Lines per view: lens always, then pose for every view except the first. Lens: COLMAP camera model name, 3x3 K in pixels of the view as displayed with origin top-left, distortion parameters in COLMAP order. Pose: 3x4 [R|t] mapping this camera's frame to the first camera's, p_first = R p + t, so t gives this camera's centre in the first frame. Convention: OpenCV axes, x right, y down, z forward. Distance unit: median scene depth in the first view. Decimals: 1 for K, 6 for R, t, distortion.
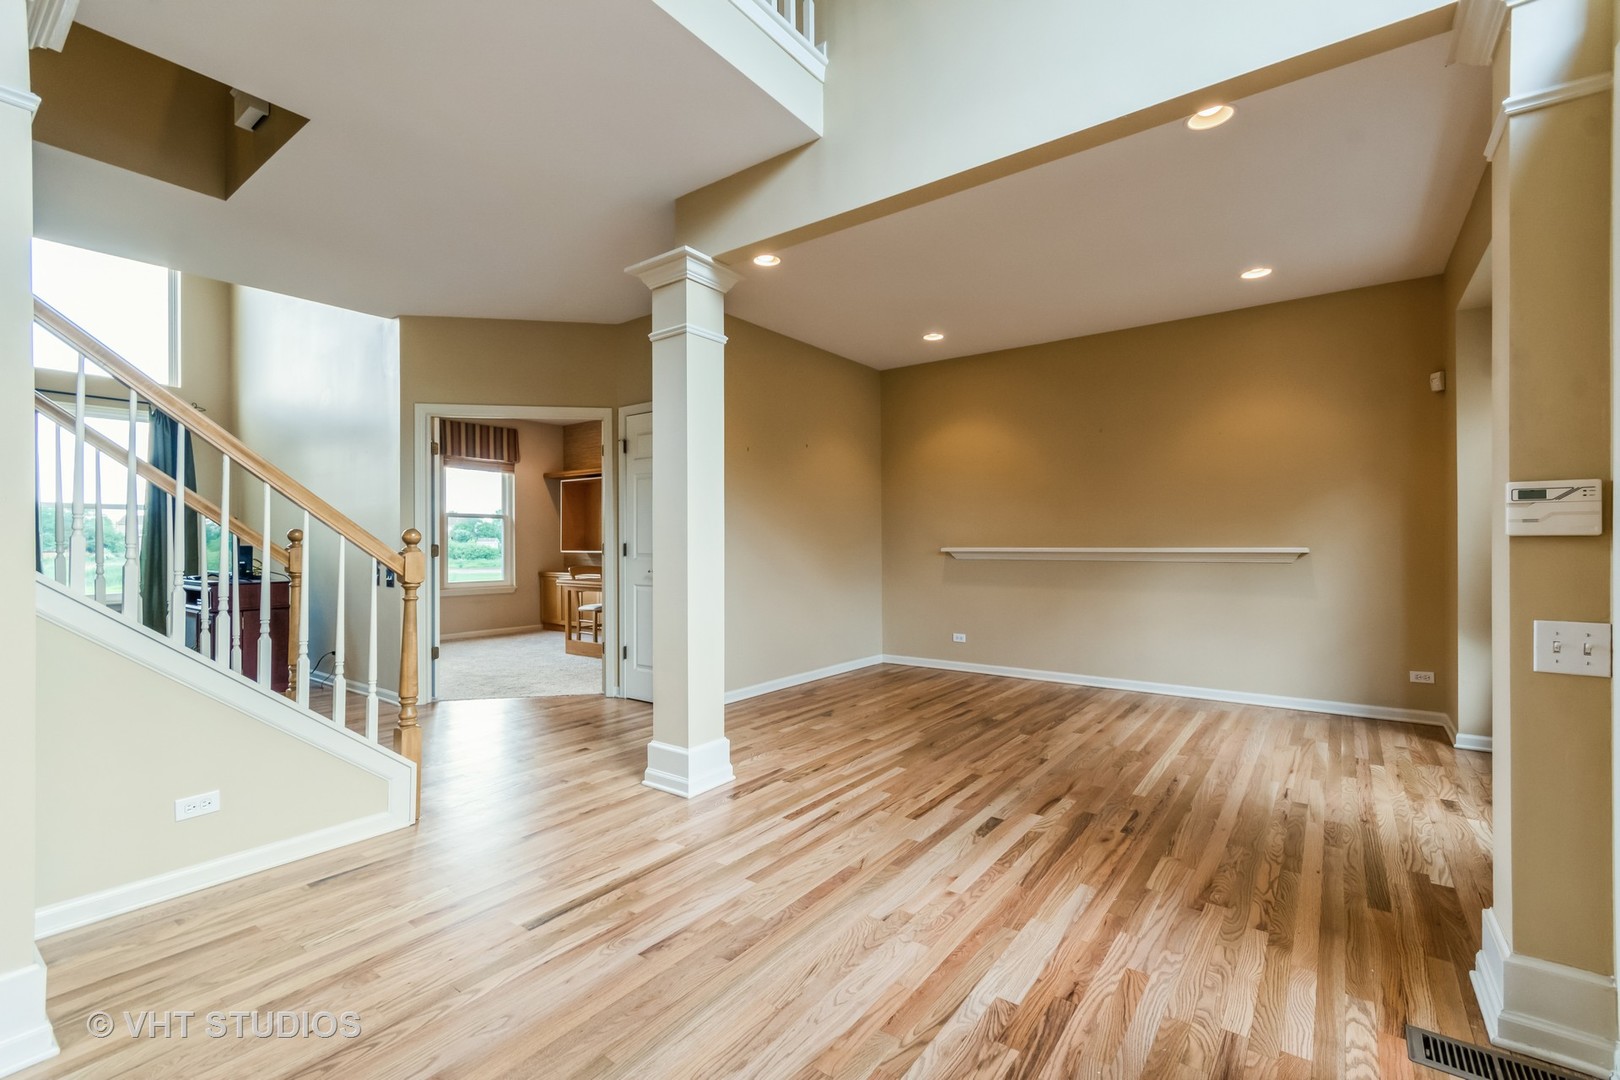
lens RADIAL K [[715.9, 0, 809.9], [0, 715.9, 540.0], [0, 0, 1]] dist [0.007208, -0.002051]
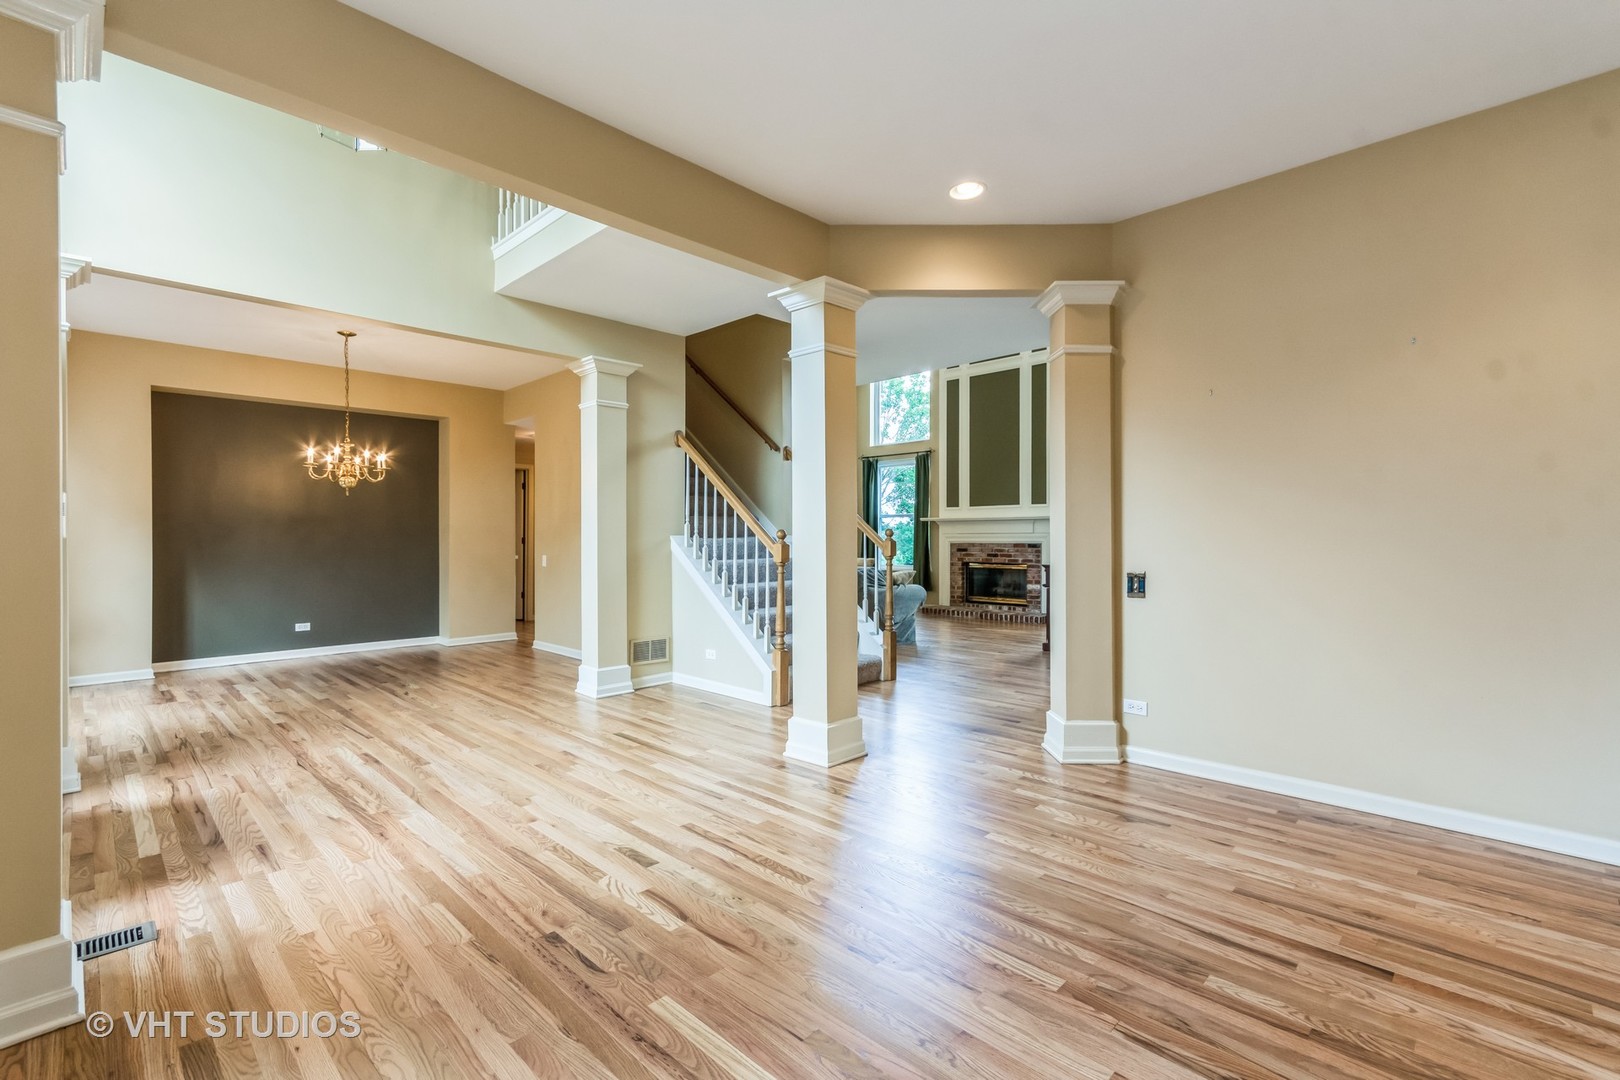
lens RADIAL K [[715.9, 0, 805.9], [0, 715.9, 545.1], [0, 0, 1]] dist [0.007208, -0.002051]
pose [[-0.139657, 0.015285, -0.990082, 1.003614], [0.006190, 0.999875, 0.014563, -0.004326], [0.990181, -0.004094, -0.139734, 1.212666]]
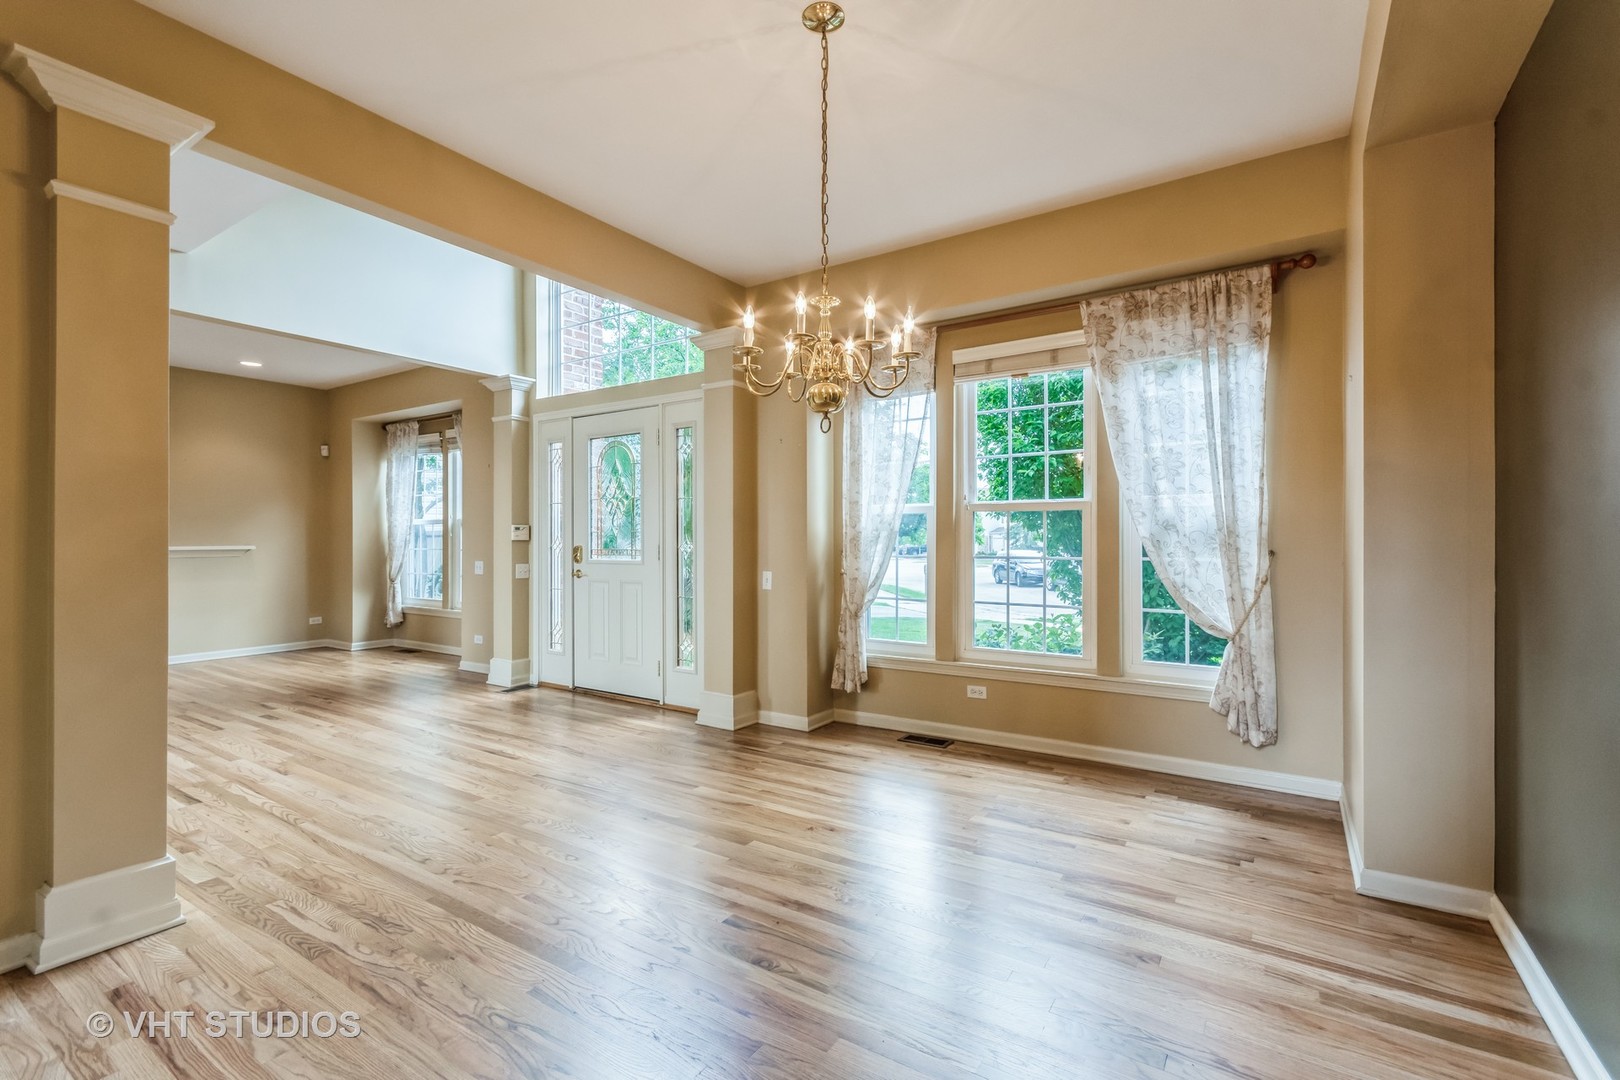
lens RADIAL K [[715.9, 0, 818.7], [0, 715.9, 537.4], [0, 0, 1]] dist [0.007208, -0.002051]
pose [[-0.062126, 0.002499, 0.998065, -1.328111], [0.000341, 0.999997, -0.002482, -0.005817], [-0.998068, 0.000186, -0.062127, -0.134237]]
